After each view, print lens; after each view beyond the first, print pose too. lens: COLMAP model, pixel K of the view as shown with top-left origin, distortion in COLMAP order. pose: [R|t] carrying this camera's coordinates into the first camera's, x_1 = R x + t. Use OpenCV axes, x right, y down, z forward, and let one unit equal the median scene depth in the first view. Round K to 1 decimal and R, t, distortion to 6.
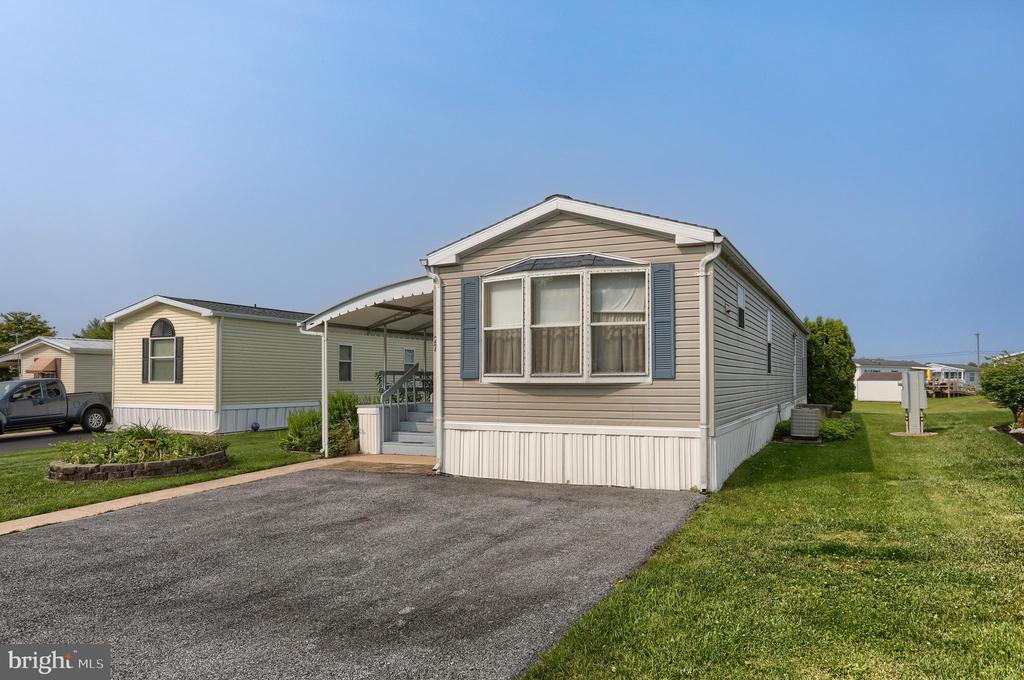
lens RADIAL K [[717.8, 0, 508.6], [0, 717.8, 334.1], [0, 0, 1]] dist [-0.024059, -0.000903]
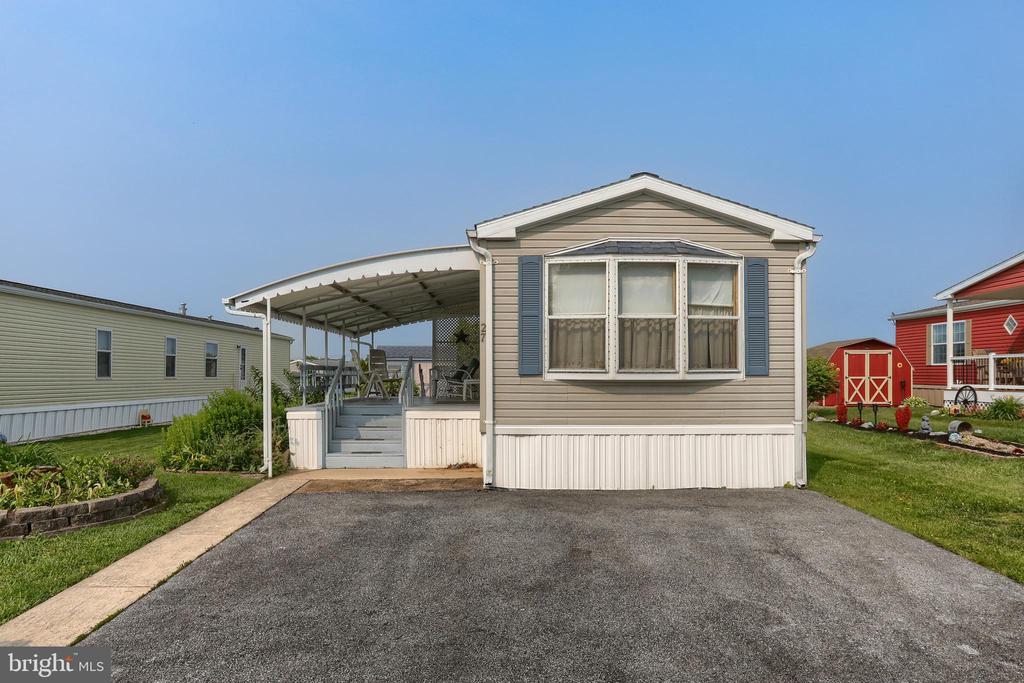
lens RADIAL K [[735.1, 0, 513.9], [0, 735.1, 349.1], [0, 0, 1]] dist [-0.026314, 0.014029]
pose [[0.885282, 0.019486, 0.464646, -0.496930], [-0.031666, 0.999329, 0.018424, 0.016560], [-0.463975, -0.031024, 0.885305, 0.243566]]
